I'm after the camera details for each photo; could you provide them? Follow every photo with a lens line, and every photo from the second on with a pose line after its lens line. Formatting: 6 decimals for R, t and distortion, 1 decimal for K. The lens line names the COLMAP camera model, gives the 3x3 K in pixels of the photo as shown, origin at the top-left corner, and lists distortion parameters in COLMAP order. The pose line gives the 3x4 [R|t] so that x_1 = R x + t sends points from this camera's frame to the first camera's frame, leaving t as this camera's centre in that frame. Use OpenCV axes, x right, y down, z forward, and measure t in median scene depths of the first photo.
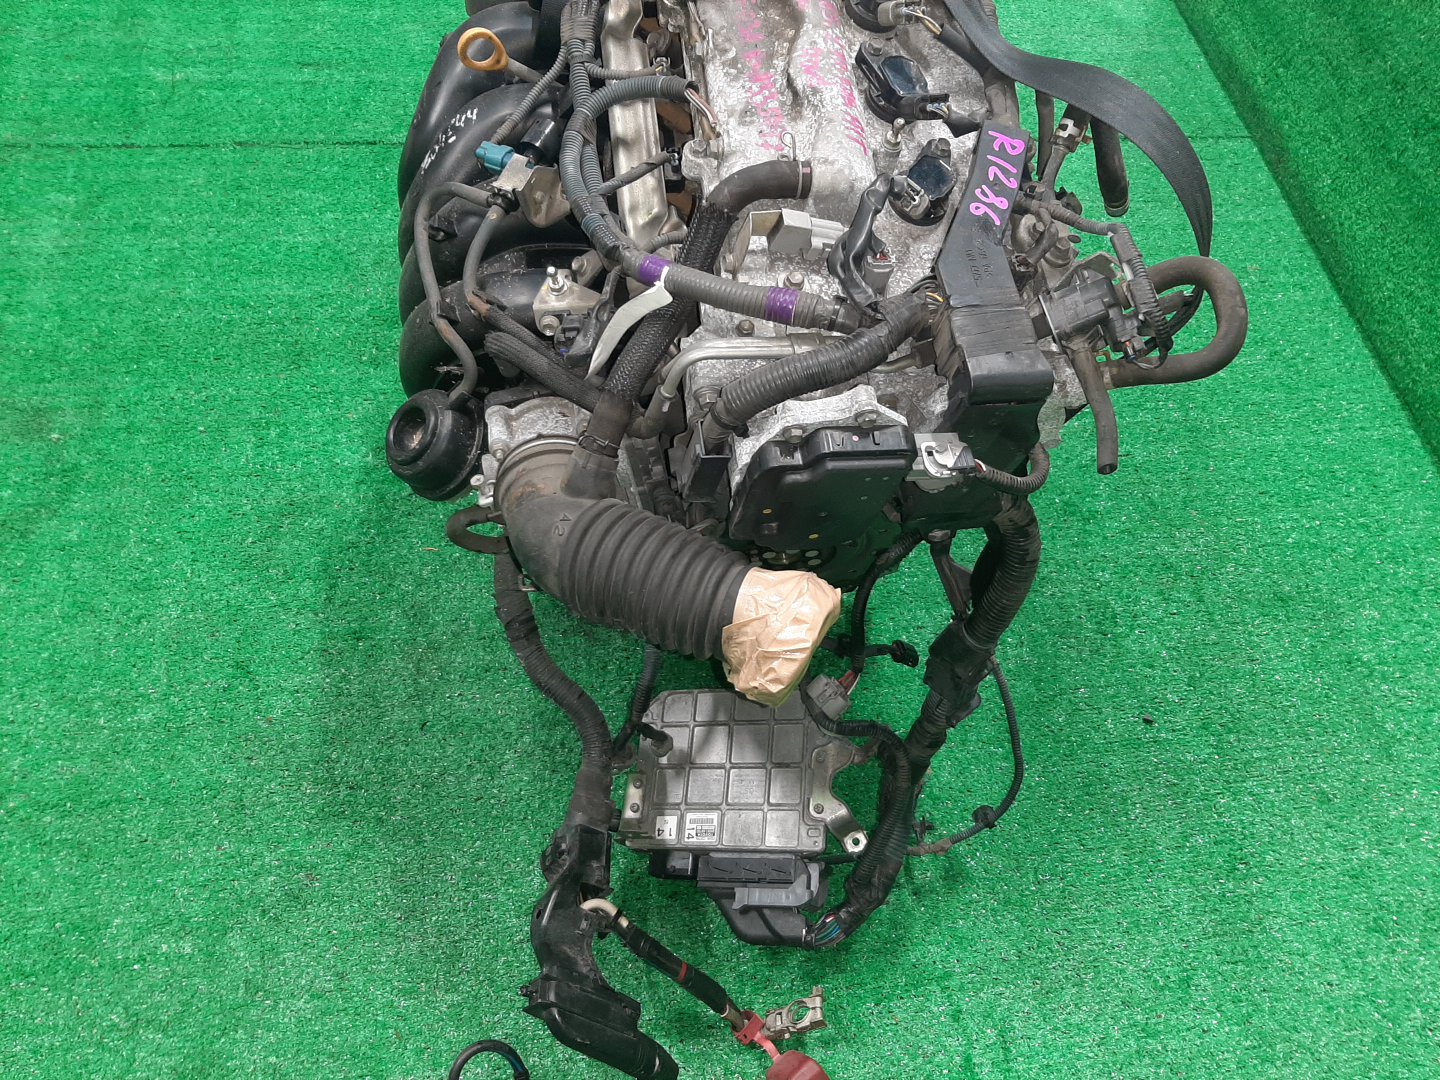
lens RADIAL K [[1161.5, 0, 722.2], [0, 1161.5, 544.8], [0, 0, 1]] dist [0.029066, -0.058715]
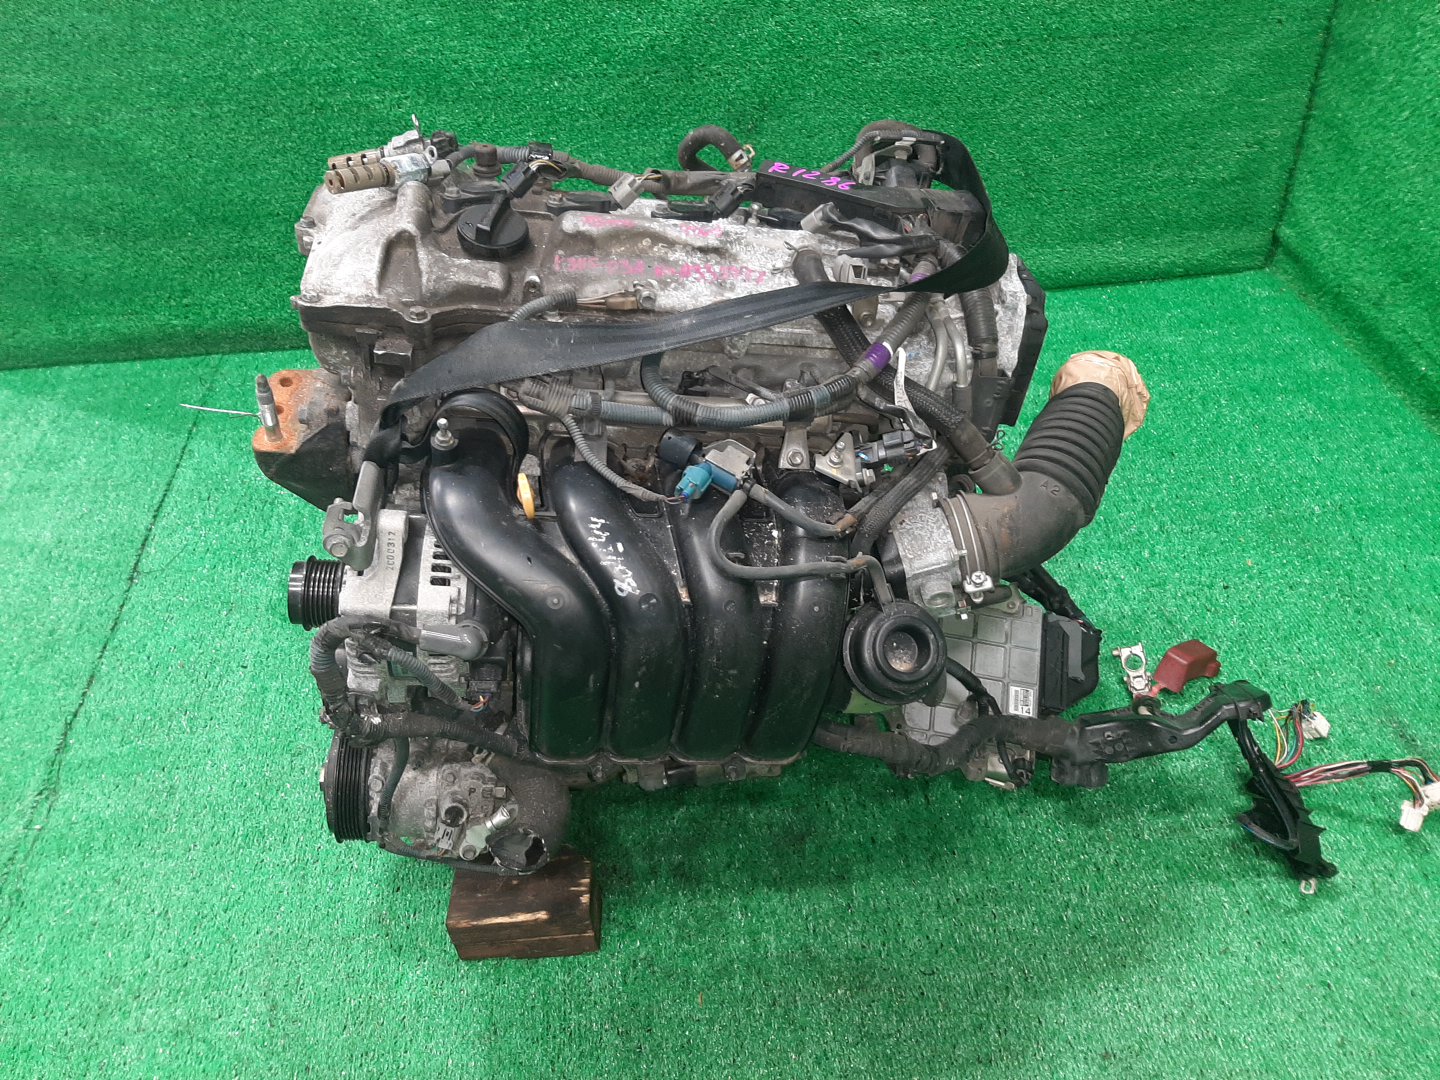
lens RADIAL K [[1161.5, 0, 718.1], [0, 1161.5, 542.0], [0, 0, 1]] dist [0.029066, -0.058715]
pose [[0.034996, -0.722787, 0.690185, -0.971818], [0.844144, 0.391061, 0.366731, -0.696239], [-0.534972, 0.569782, 0.623822, 0.408206]]
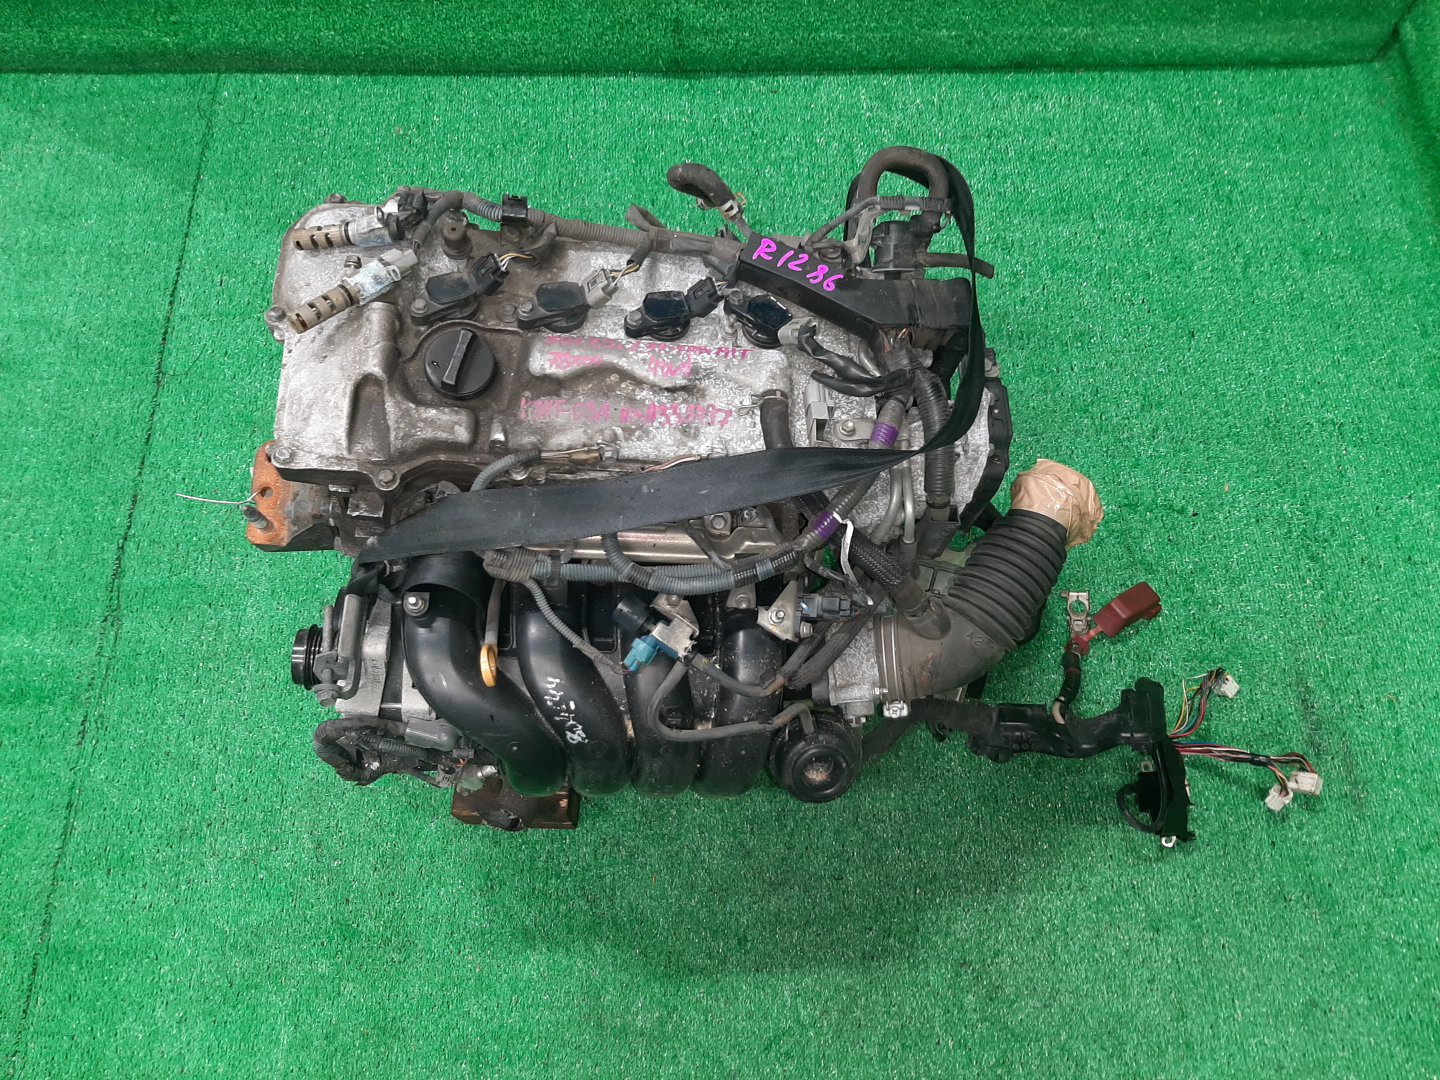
lens RADIAL K [[1161.5, 0, 727.3], [0, 1161.5, 545.8], [0, 0, 1]] dist [0.029066, -0.058715]
pose [[0.124180, -0.946863, 0.296699, -0.436401], [0.834470, 0.261441, 0.485086, -0.874688], [-0.536879, 0.187348, 0.822595, 0.012229]]
